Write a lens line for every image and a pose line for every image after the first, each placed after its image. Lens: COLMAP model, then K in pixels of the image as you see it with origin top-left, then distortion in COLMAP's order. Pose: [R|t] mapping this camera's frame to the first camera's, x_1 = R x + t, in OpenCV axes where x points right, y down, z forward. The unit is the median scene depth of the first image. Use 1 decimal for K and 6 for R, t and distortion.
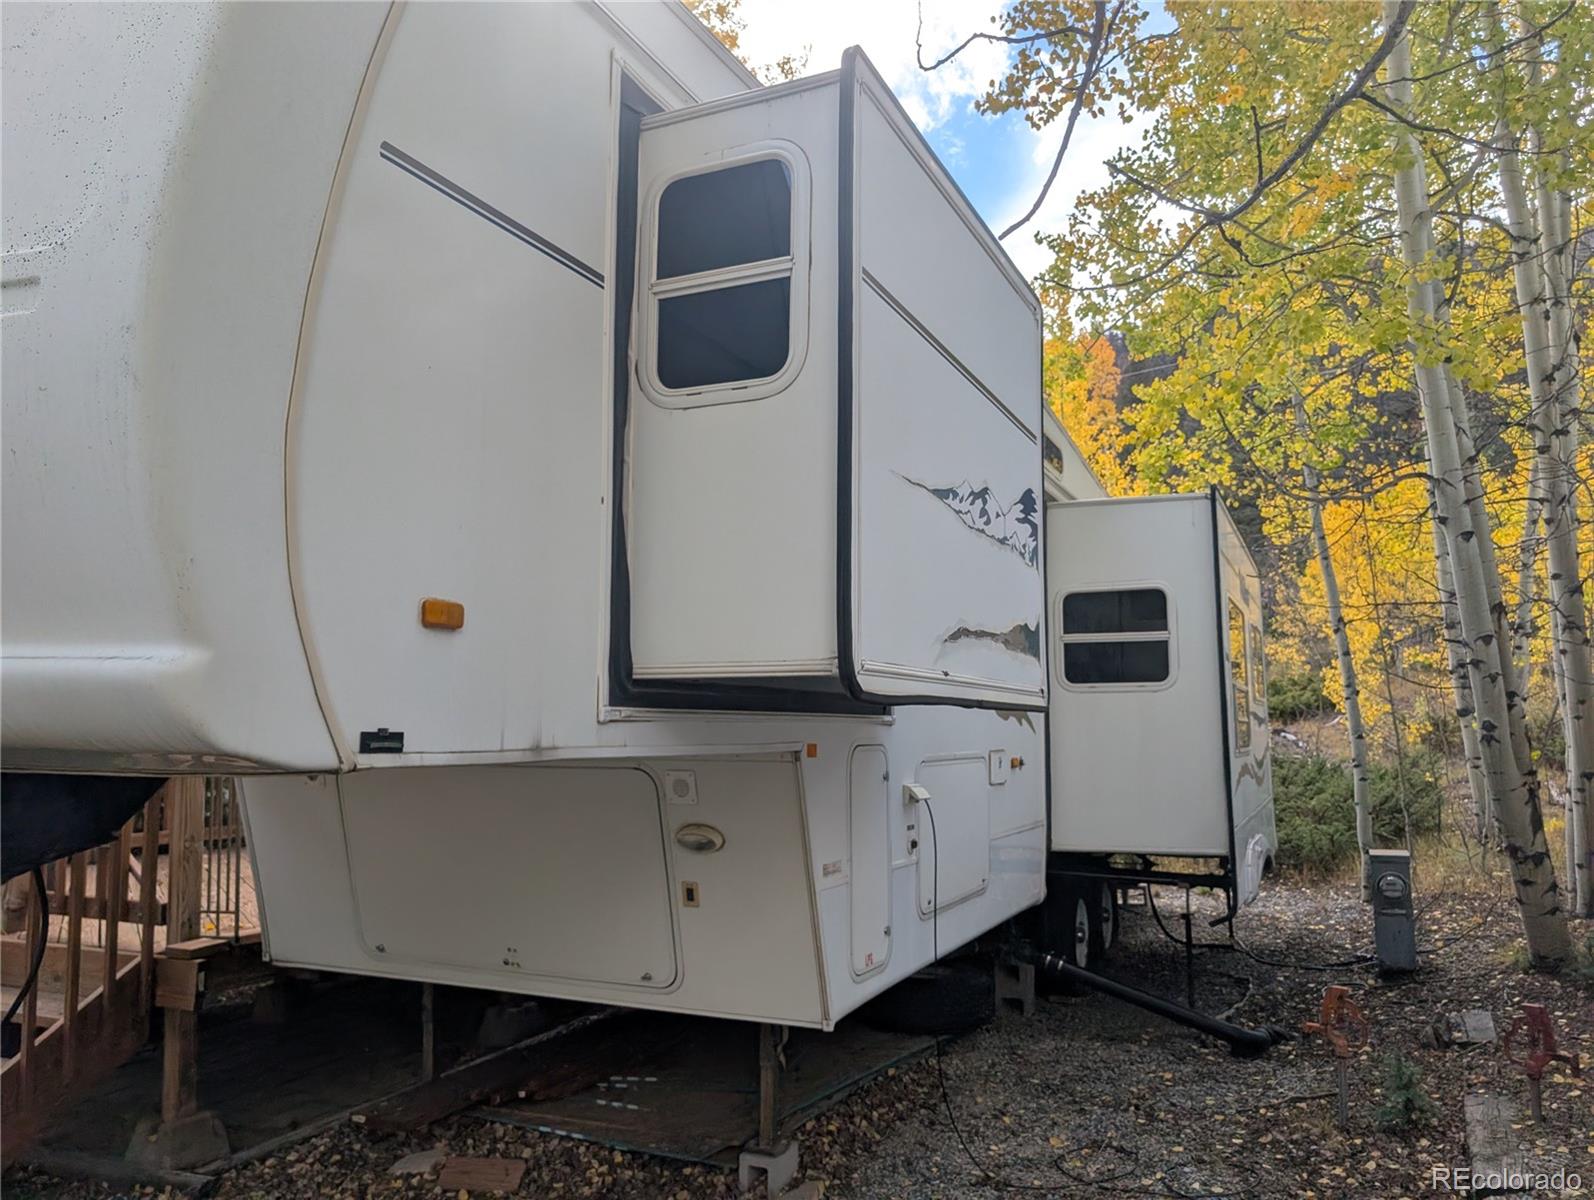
lens RADIAL K [[1151.6, 0, 791.6], [0, 1151.6, 611.9], [0, 0, 1]] dist [0.023160, -0.021594]
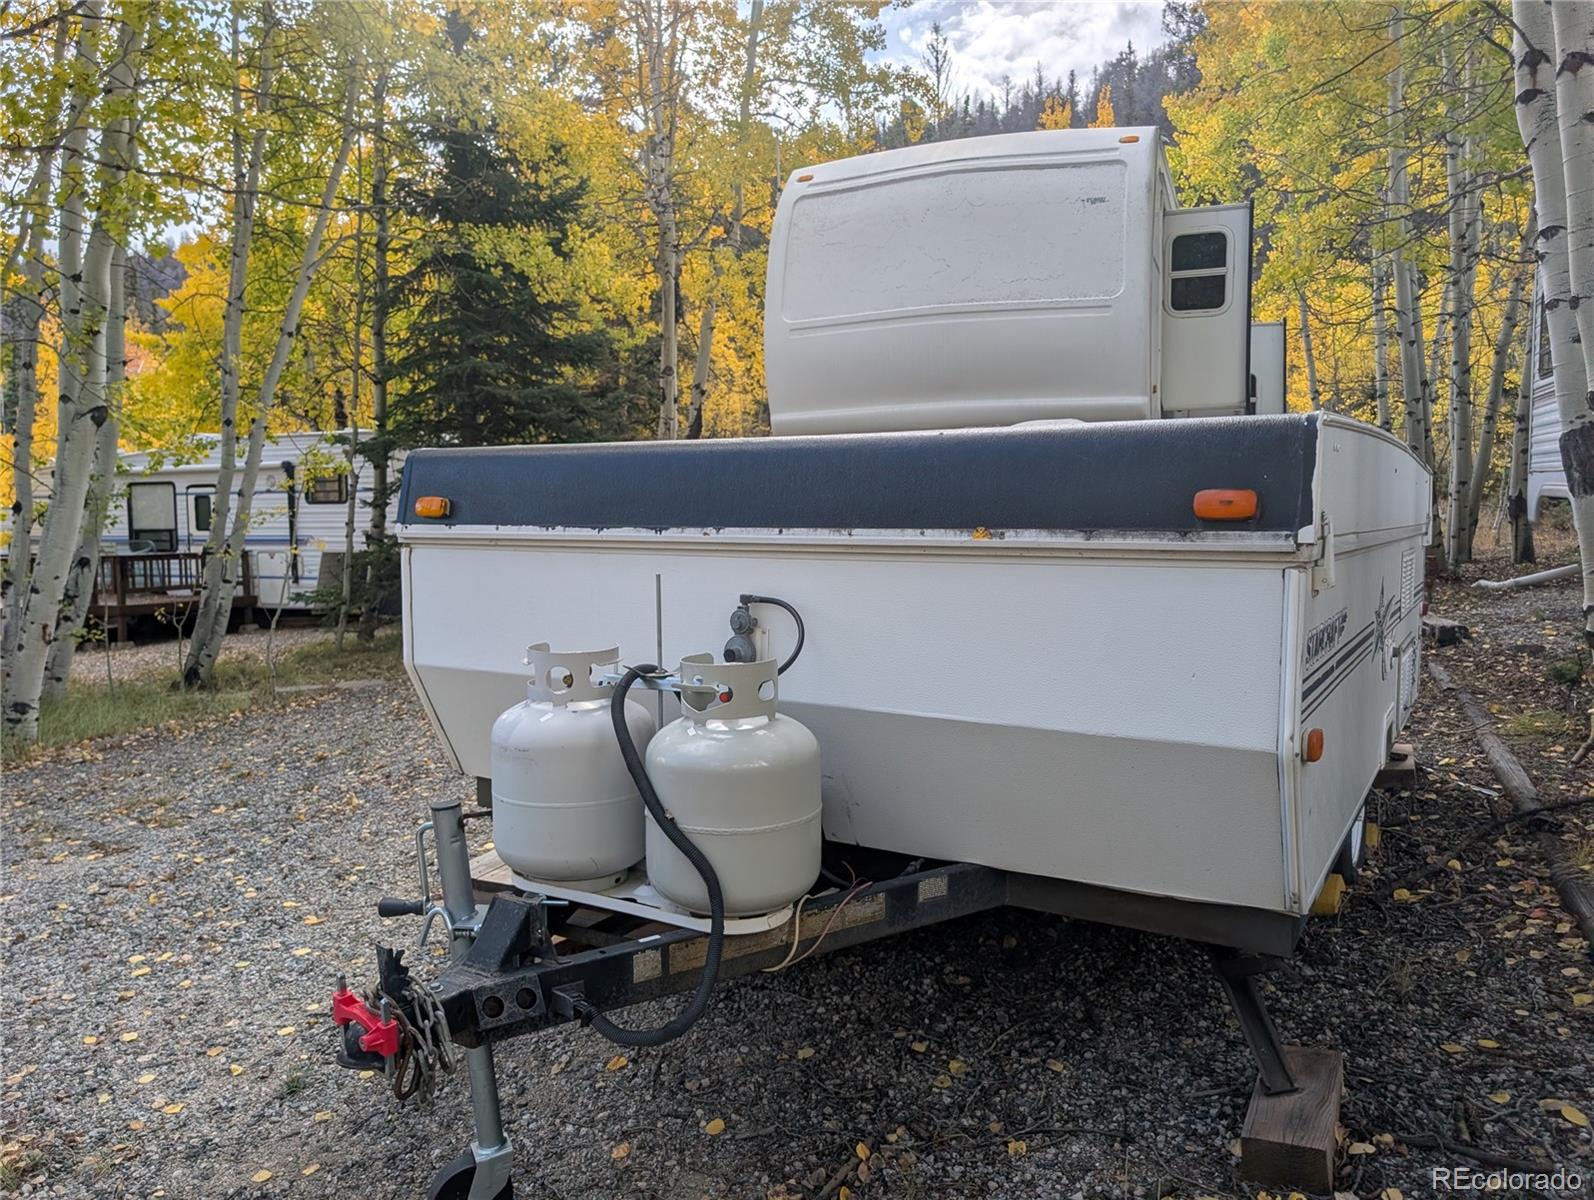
lens RADIAL K [[1151.6, 0, 801.8], [0, 1151.6, 599.2], [0, 0, 1]] dist [0.023160, -0.021594]
pose [[0.996673, -0.024028, 0.077887, -0.404947], [0.009933, 0.984244, 0.176536, 0.000273], [-0.080902, -0.175175, 0.981208, -0.602167]]
